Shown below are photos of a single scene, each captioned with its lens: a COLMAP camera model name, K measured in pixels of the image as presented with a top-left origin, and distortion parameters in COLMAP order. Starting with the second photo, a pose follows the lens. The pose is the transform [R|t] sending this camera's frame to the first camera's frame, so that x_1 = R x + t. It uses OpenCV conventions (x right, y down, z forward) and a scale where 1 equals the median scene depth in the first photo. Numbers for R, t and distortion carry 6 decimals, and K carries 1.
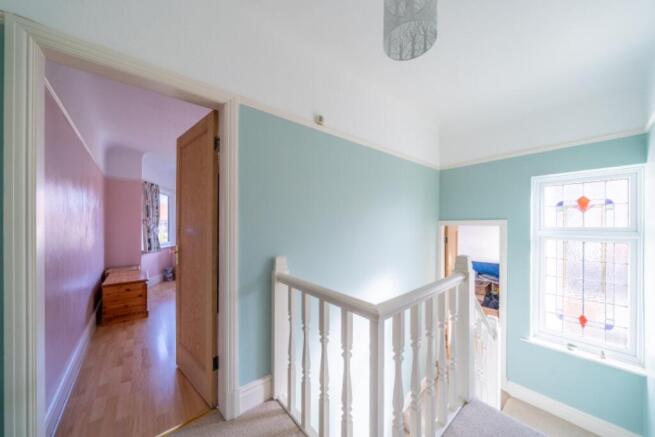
lens RADIAL K [[226.1, 0, 325.3], [0, 226.1, 222.6], [0, 0, 1]] dist [-0.010508, 0.000007]
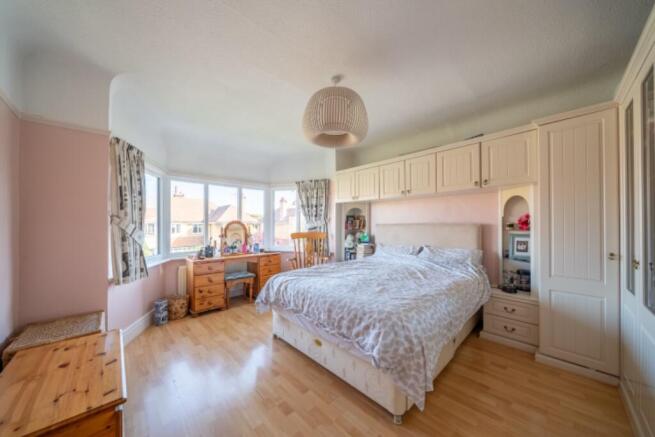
lens RADIAL K [[226.1, 0, 325.3], [0, 226.1, 222.6], [0, 0, 1]] dist [-0.010508, 0.000007]
pose [[0.997444, -0.003360, 0.071368, -0.367958], [0.003562, 0.999990, -0.002700, 0.006164], [-0.071359, 0.002947, 0.997446, 0.462489]]
